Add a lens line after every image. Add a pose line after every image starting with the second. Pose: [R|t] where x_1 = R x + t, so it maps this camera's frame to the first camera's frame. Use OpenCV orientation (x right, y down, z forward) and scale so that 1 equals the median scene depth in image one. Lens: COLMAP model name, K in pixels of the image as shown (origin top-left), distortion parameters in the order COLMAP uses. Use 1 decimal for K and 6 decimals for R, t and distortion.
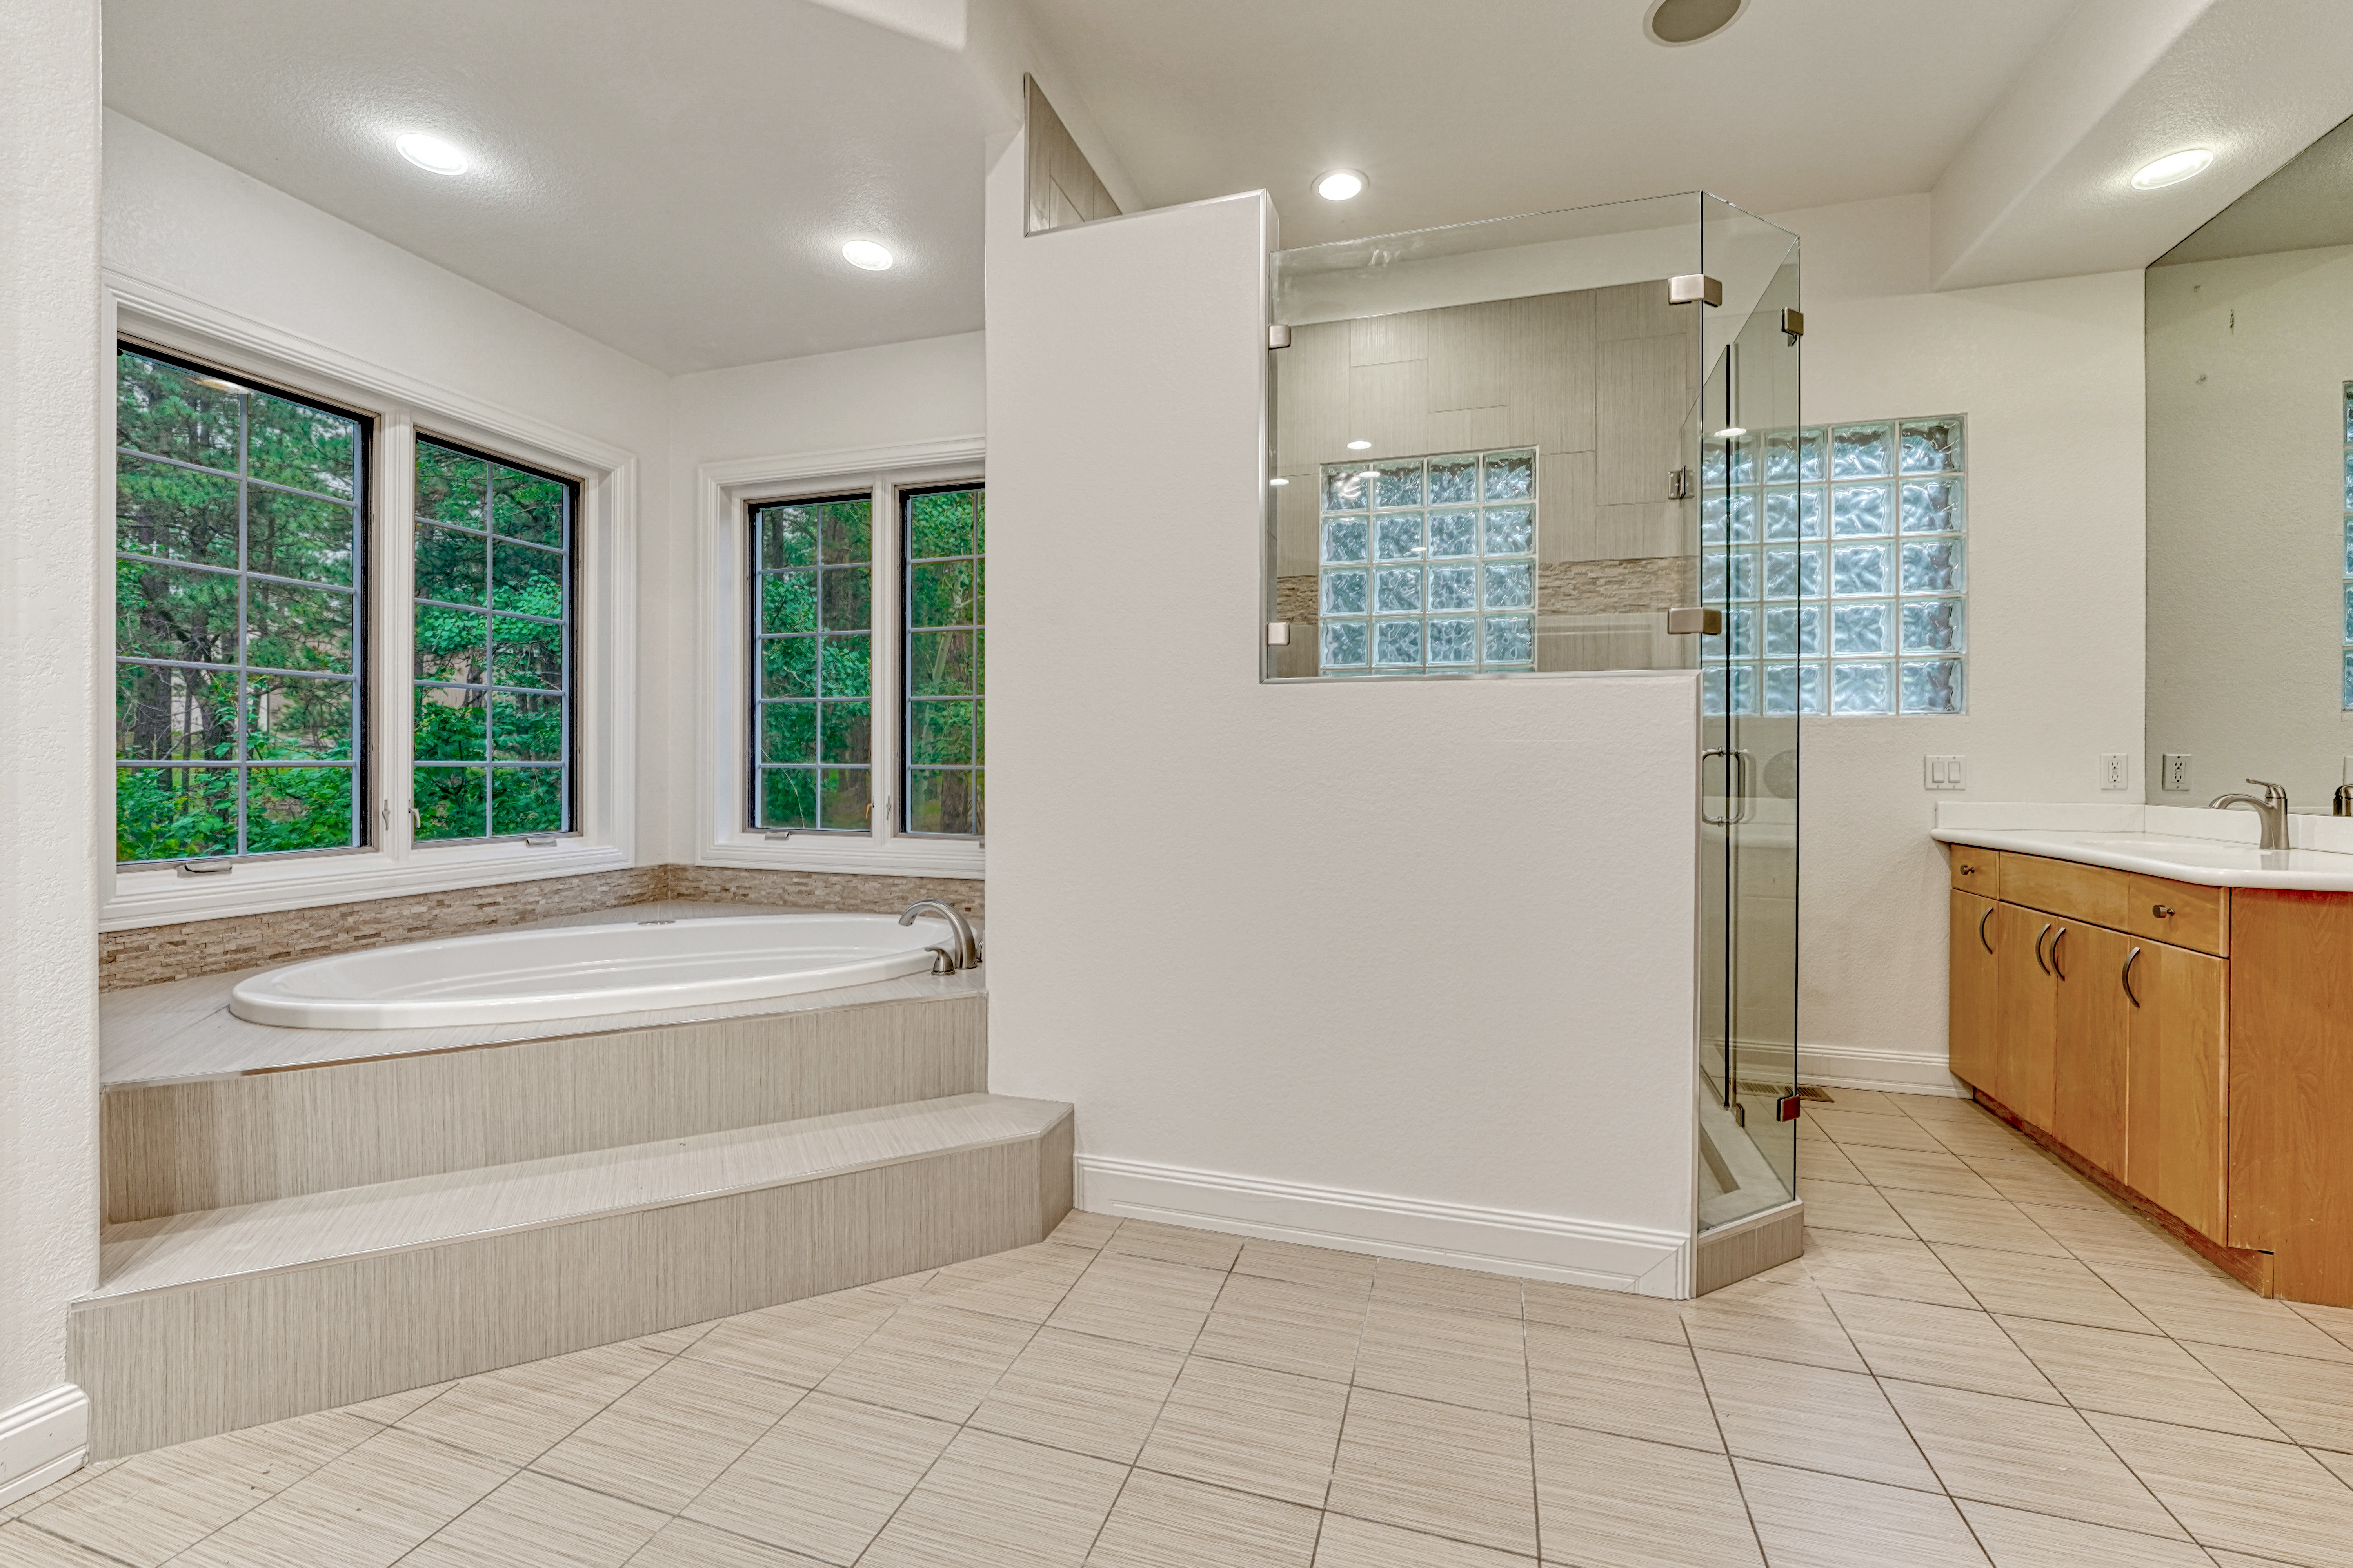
lens RADIAL K [[973.8, 0, 1180.3], [0, 973.8, 772.5], [0, 0, 1]] dist [-0.001470, -0.000322]
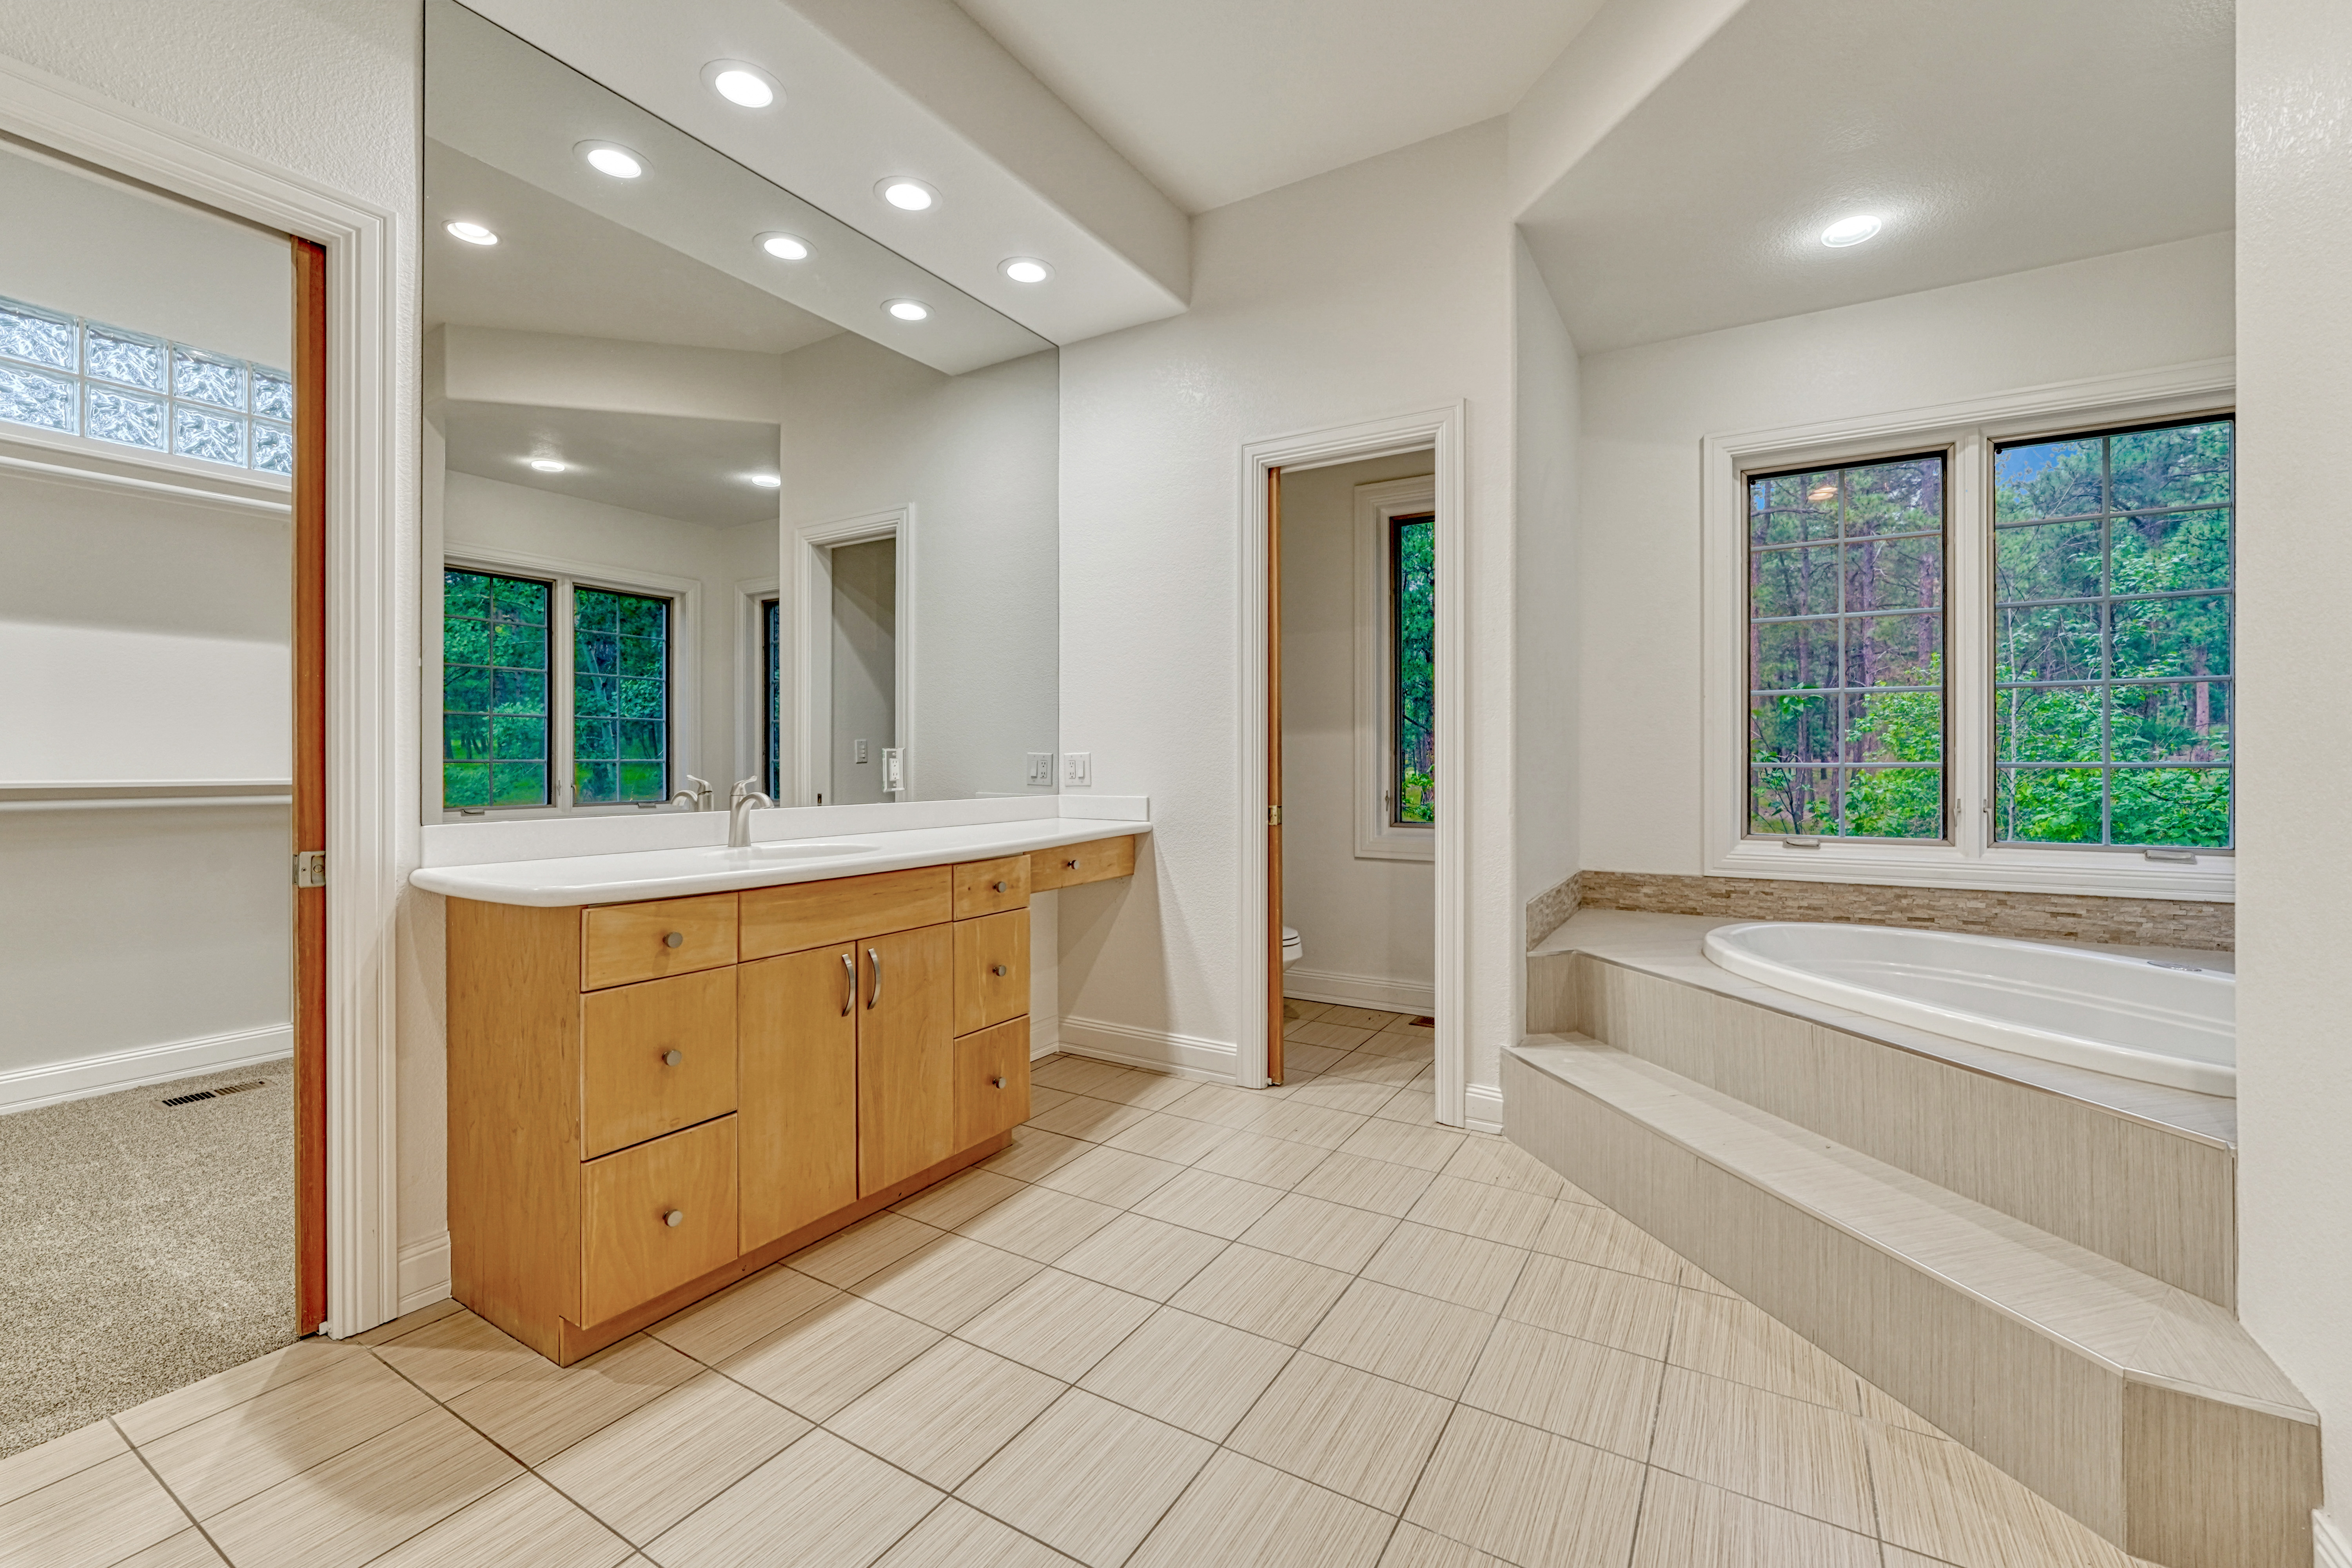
lens RADIAL K [[973.5, 0, 1176.9], [0, 973.5, 766.1], [0, 0, 1]] dist [-0.001470, -0.000322]
pose [[-0.244340, -0.001339, -0.969689, 0.540941], [-0.009108, 0.999958, 0.000914, -0.001031], [0.969647, 0.009055, -0.244342, 0.525669]]
